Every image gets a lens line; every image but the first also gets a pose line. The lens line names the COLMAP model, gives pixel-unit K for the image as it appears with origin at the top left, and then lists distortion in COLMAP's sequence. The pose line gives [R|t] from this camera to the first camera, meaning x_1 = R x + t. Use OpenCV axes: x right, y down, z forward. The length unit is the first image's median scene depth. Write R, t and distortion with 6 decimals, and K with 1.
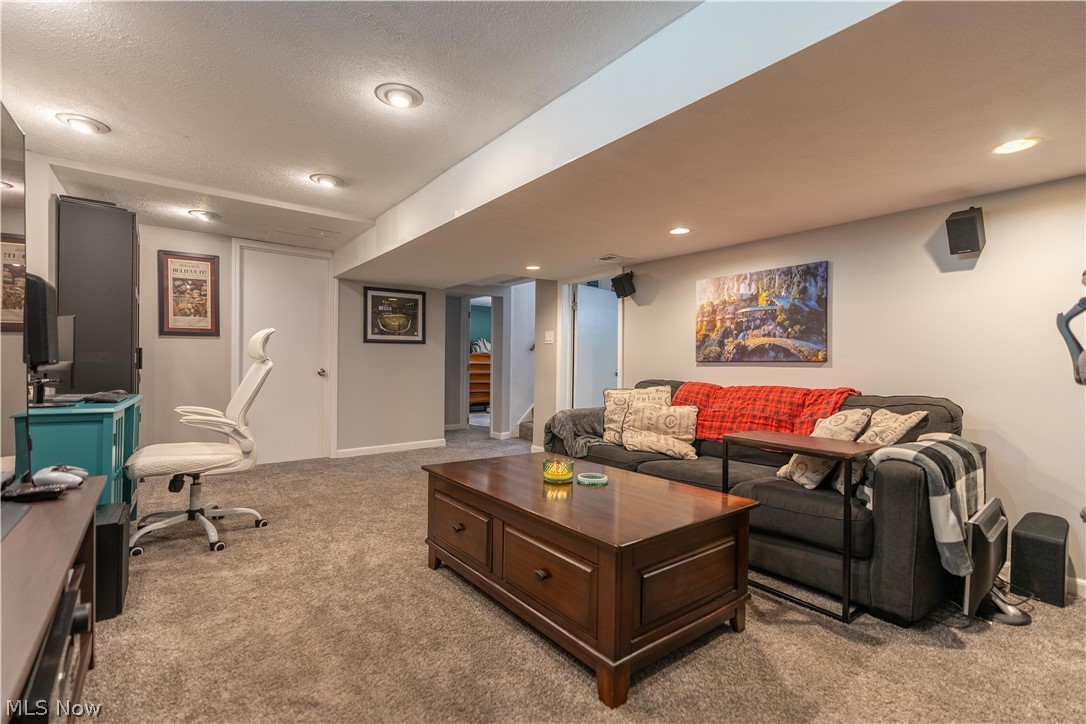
lens RADIAL K [[489.4, 0, 542.9], [0, 489.4, 363.1], [0, 0, 1]] dist [-0.000992, 0.000937]
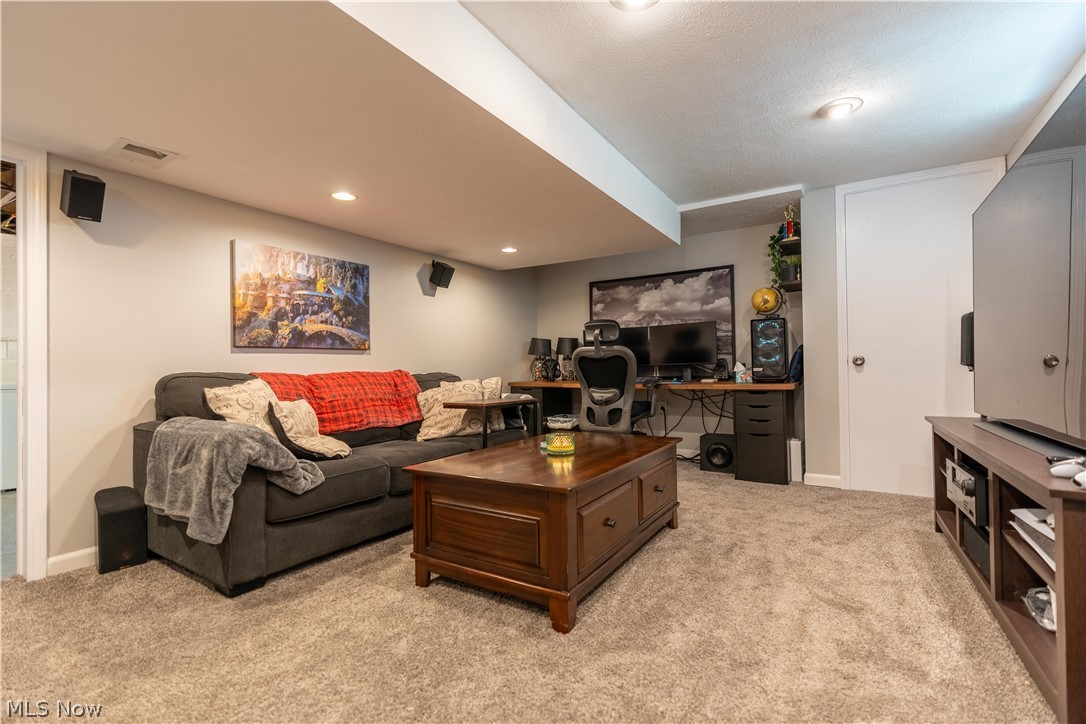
lens RADIAL K [[489.4, 0, 543.3], [0, 489.4, 363.9], [0, 0, 1]] dist [-0.000992, 0.000937]
pose [[-0.346191, -0.001606, 0.938163, -0.618944], [0.007654, 0.999960, 0.004536, 0.026378], [-0.938133, 0.008751, -0.346165, 0.905193]]
